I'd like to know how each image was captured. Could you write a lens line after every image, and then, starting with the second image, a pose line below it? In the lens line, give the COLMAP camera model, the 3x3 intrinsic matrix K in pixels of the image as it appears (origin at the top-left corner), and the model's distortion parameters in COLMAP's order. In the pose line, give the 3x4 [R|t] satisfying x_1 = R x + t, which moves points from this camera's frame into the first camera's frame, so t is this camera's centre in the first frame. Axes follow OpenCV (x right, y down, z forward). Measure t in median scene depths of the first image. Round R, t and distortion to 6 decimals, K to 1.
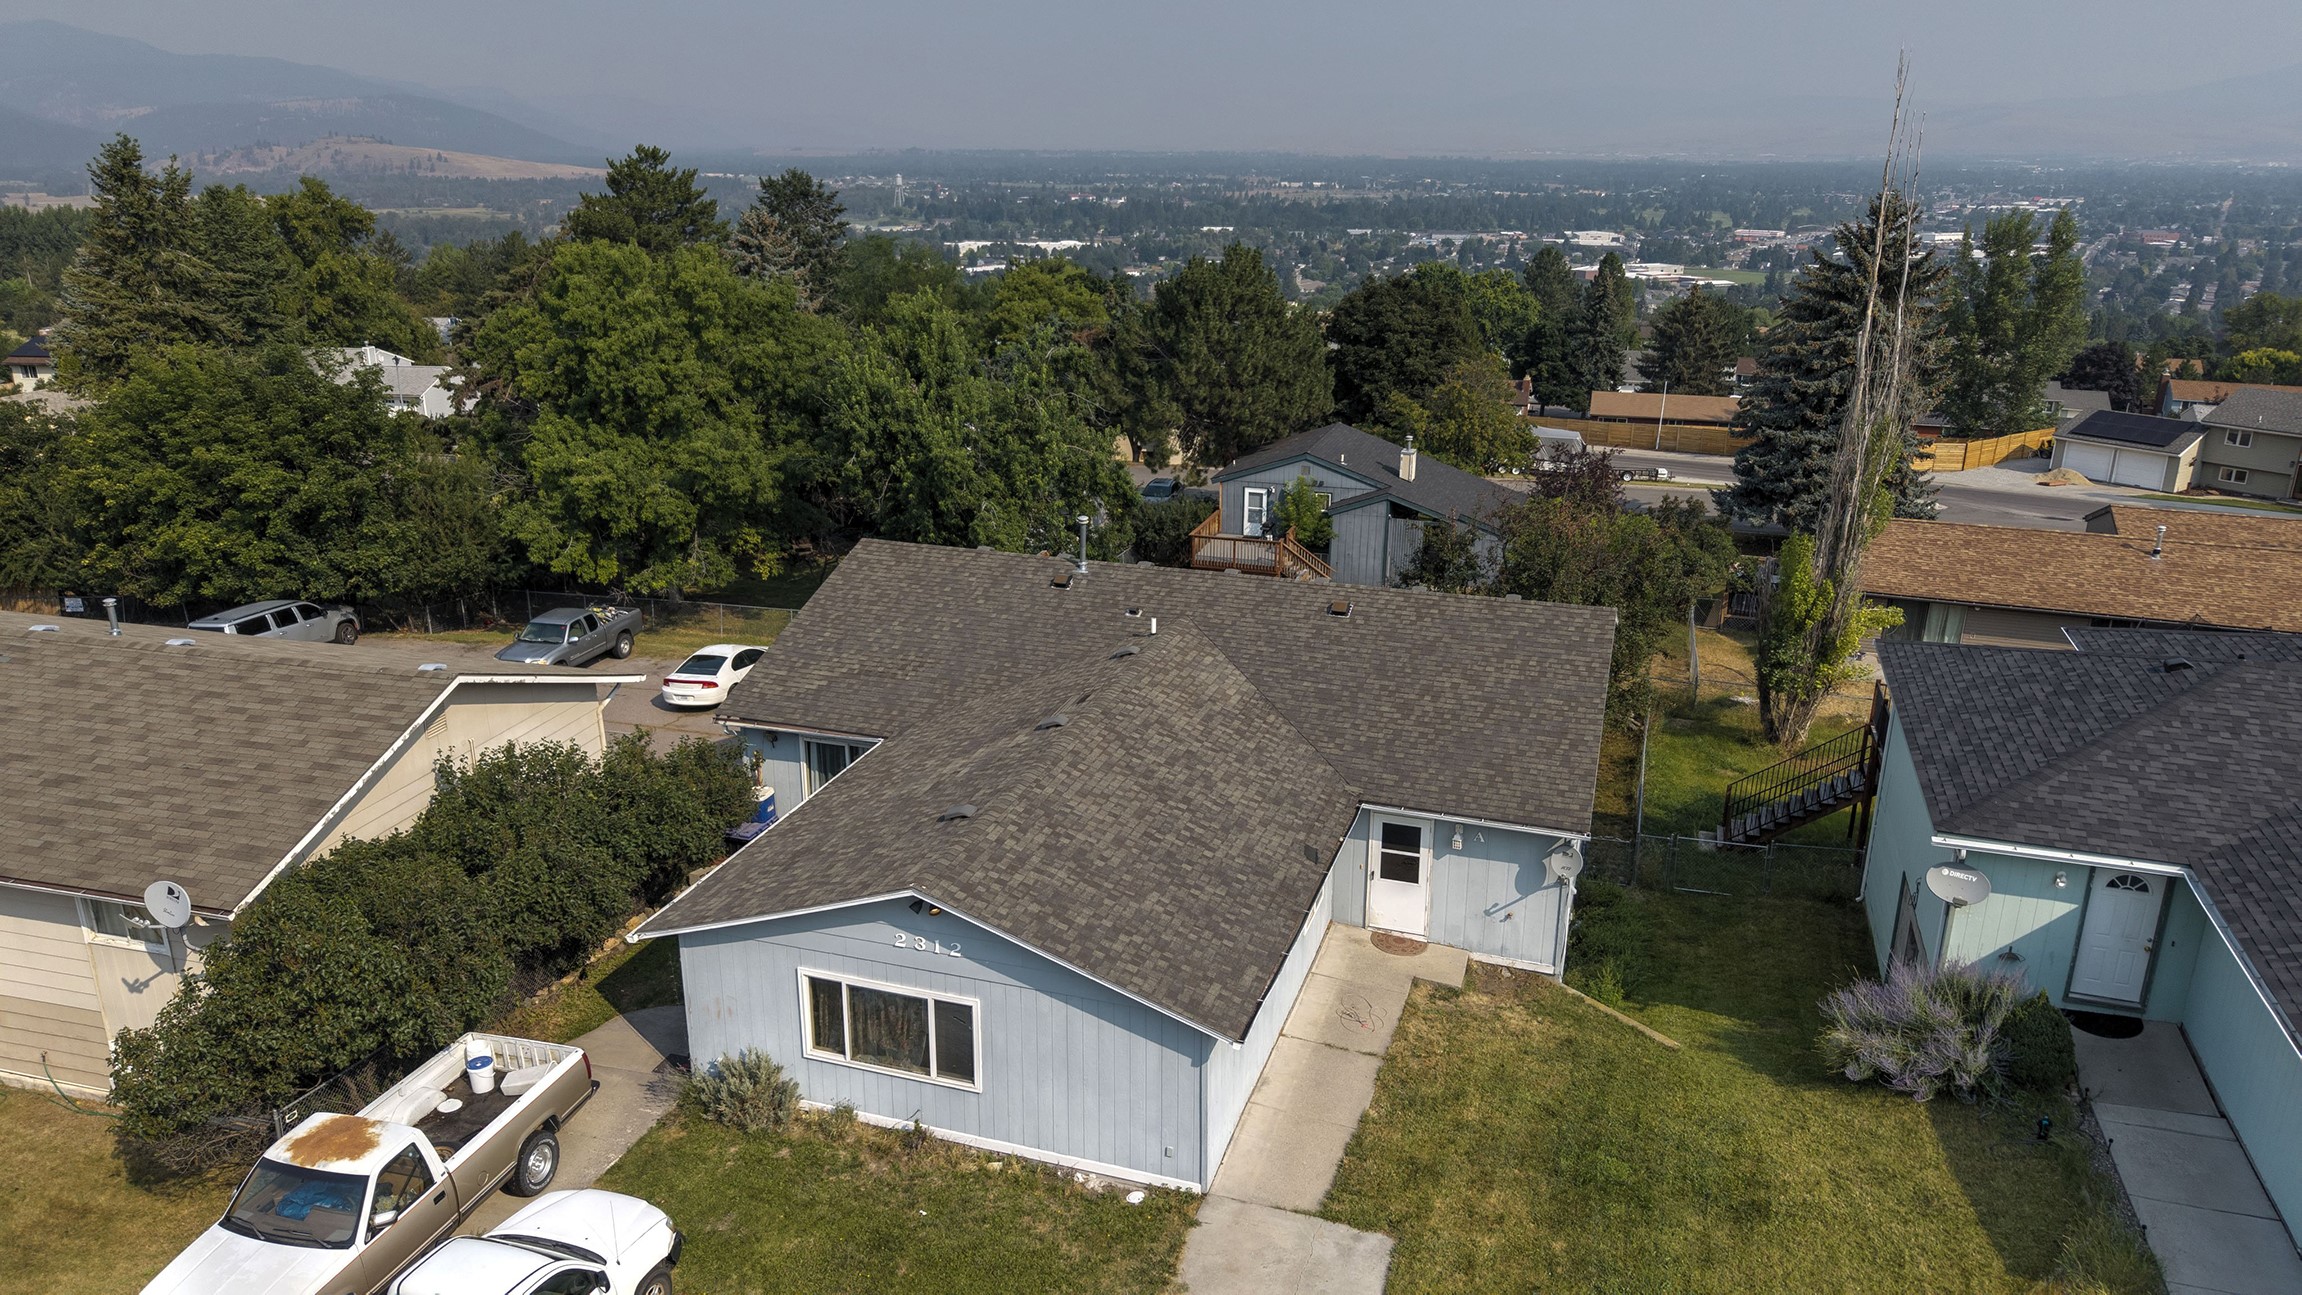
lens RADIAL K [[1526.4, 0, 1152.0], [0, 1526.4, 585.6], [0, 0, 1]] dist [0.008058, 0.004153]
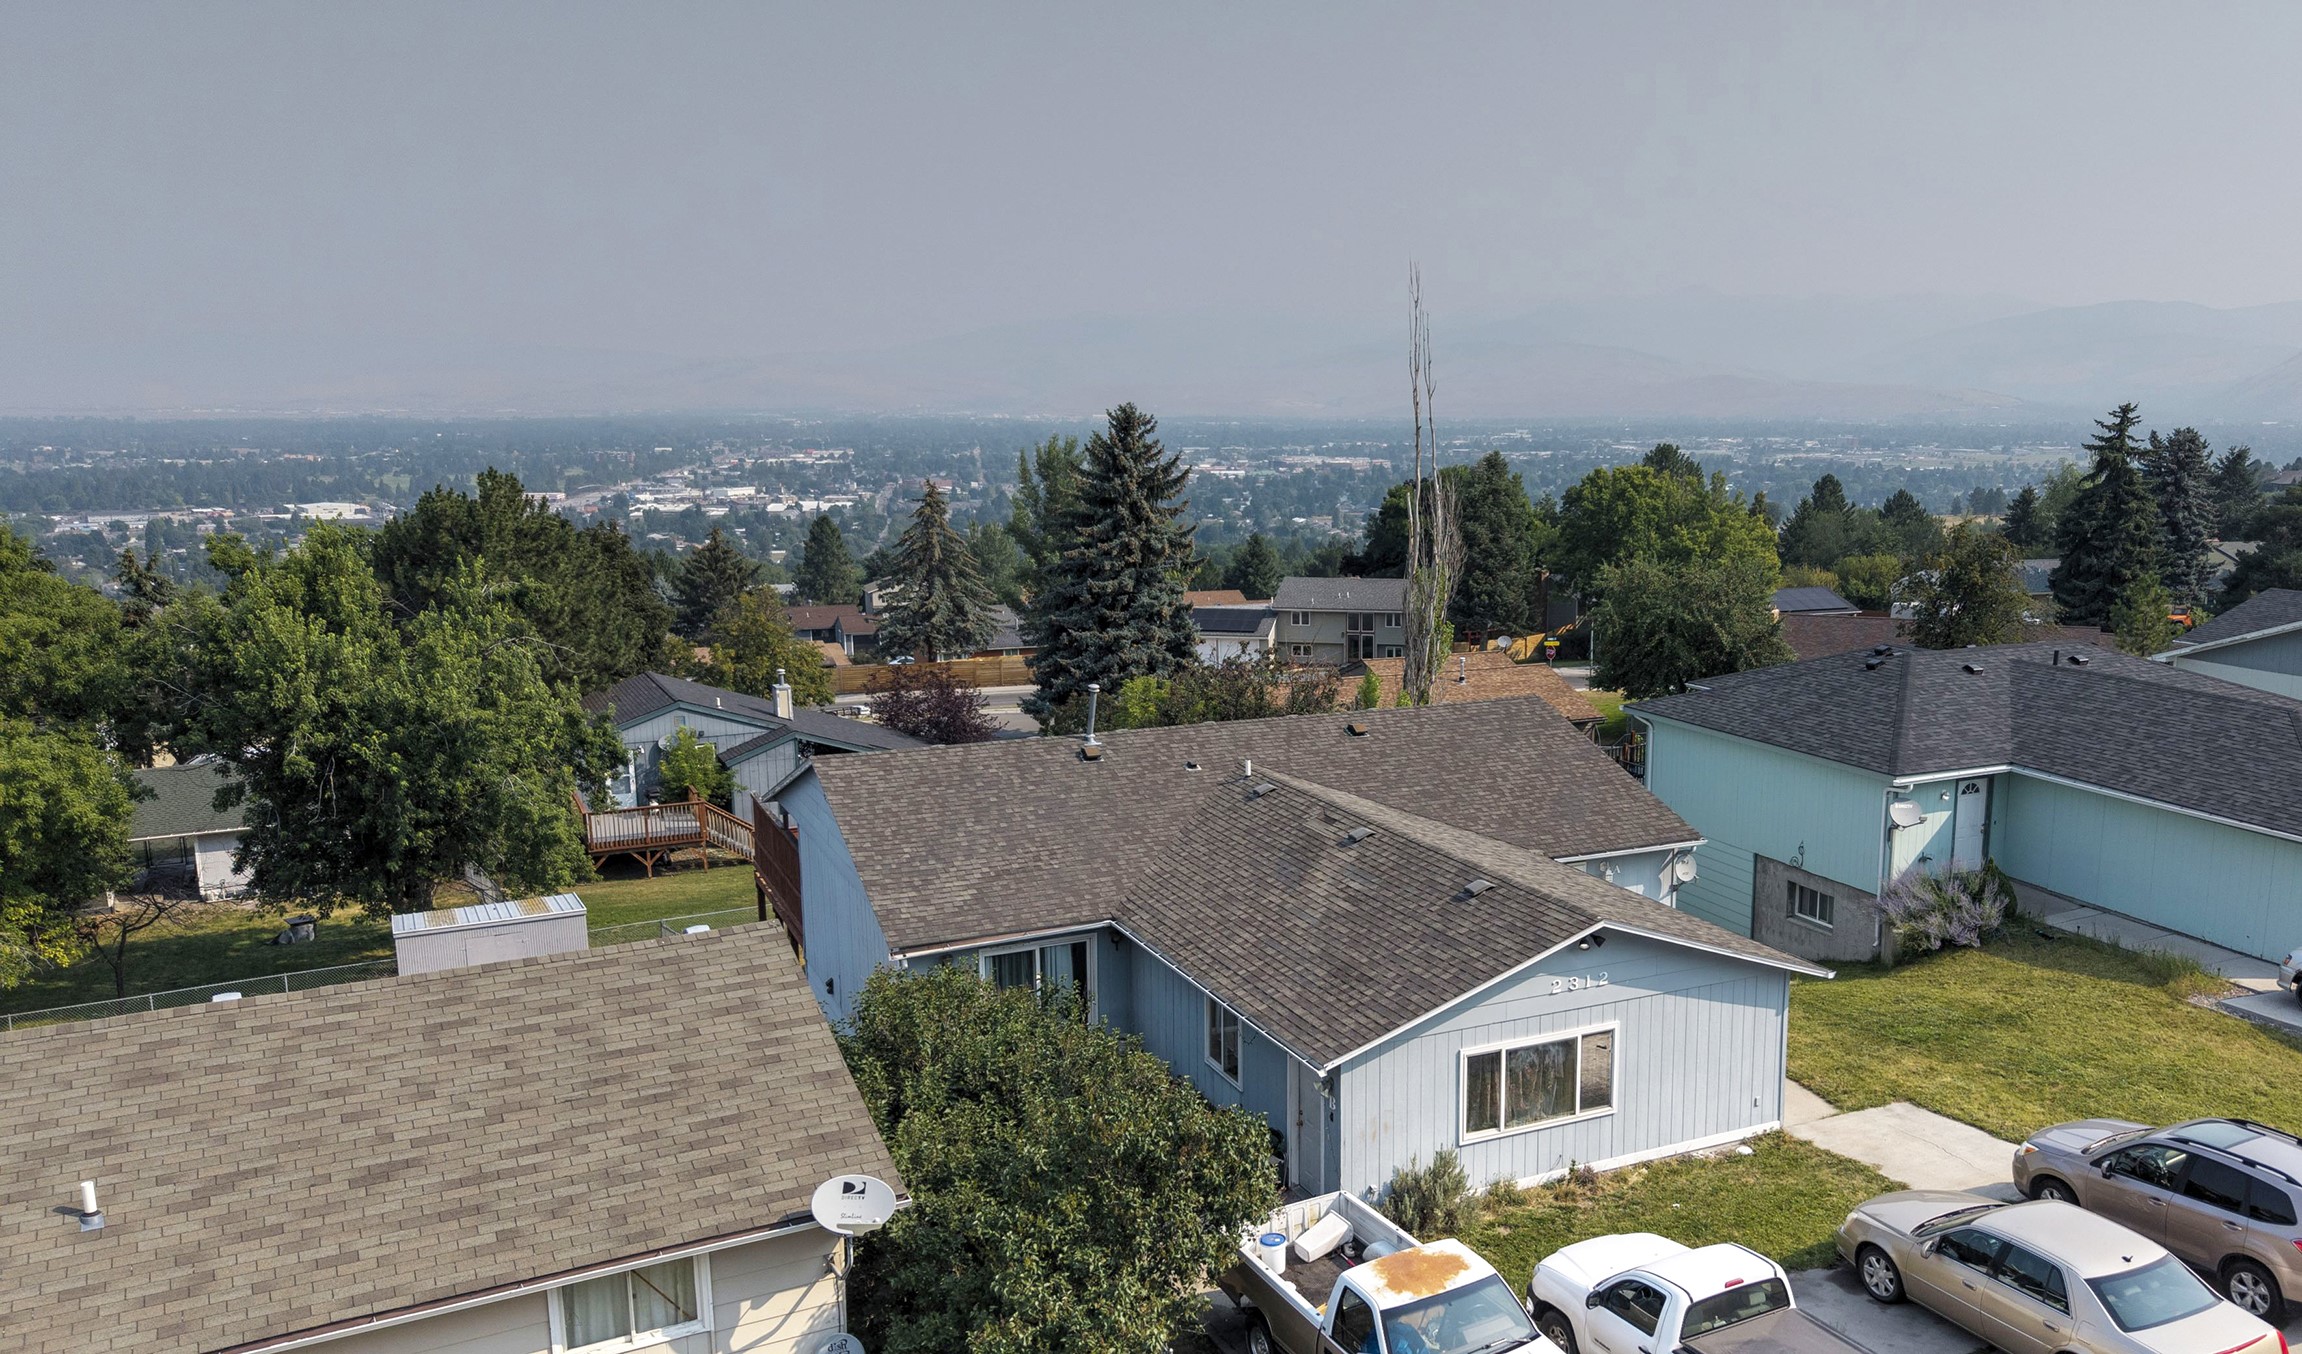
lens RADIAL K [[1889.4, 0, 1151.0], [0, 1889.4, 677.0], [0, 0, 1]] dist [-0.013599, -0.005109]
pose [[0.717698, -0.100427, 0.689075, -0.429099], [0.196001, 0.978673, -0.061509, 0.015324], [-0.668201, 0.179204, 0.722075, 0.065869]]
